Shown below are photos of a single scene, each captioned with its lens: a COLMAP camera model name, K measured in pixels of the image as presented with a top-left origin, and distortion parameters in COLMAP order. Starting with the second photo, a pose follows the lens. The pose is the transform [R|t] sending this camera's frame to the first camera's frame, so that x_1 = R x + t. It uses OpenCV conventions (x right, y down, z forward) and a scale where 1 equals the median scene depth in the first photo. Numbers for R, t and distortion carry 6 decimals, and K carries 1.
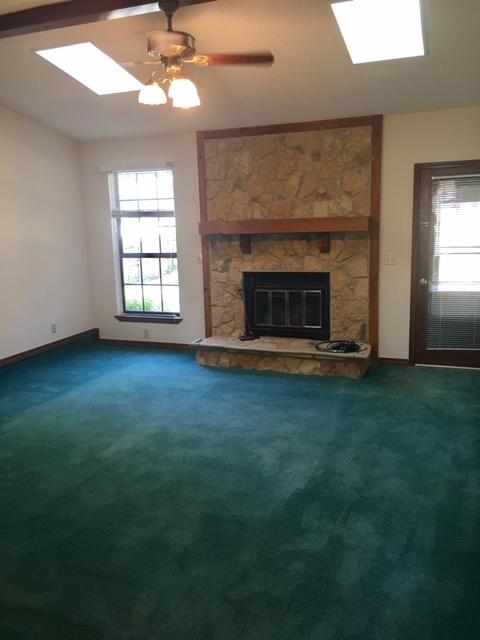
lens RADIAL K [[545.4, 0, 245.0], [0, 545.4, 316.6], [0, 0, 1]] dist [0.079611, -0.120575]
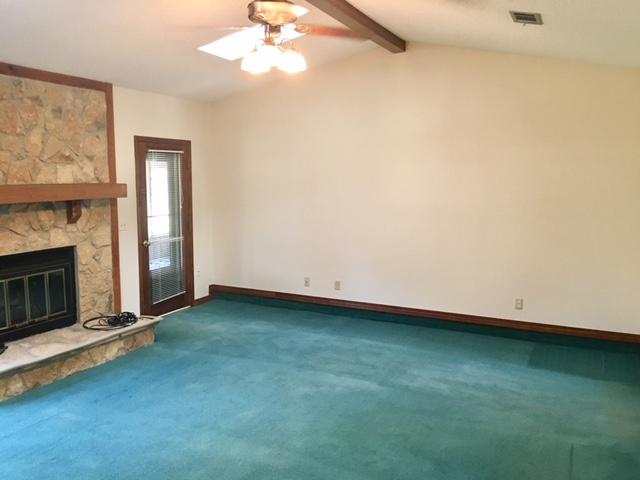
lens RADIAL K [[545.4, 0, 315.0], [0, 545.4, 241.1], [0, 0, 1]] dist [0.079611, -0.120575]
pose [[0.087626, -0.093886, 0.991719, -0.704281], [0.173405, 0.981787, 0.077624, -0.091571], [-0.980945, 0.165167, 0.102310, 0.545255]]
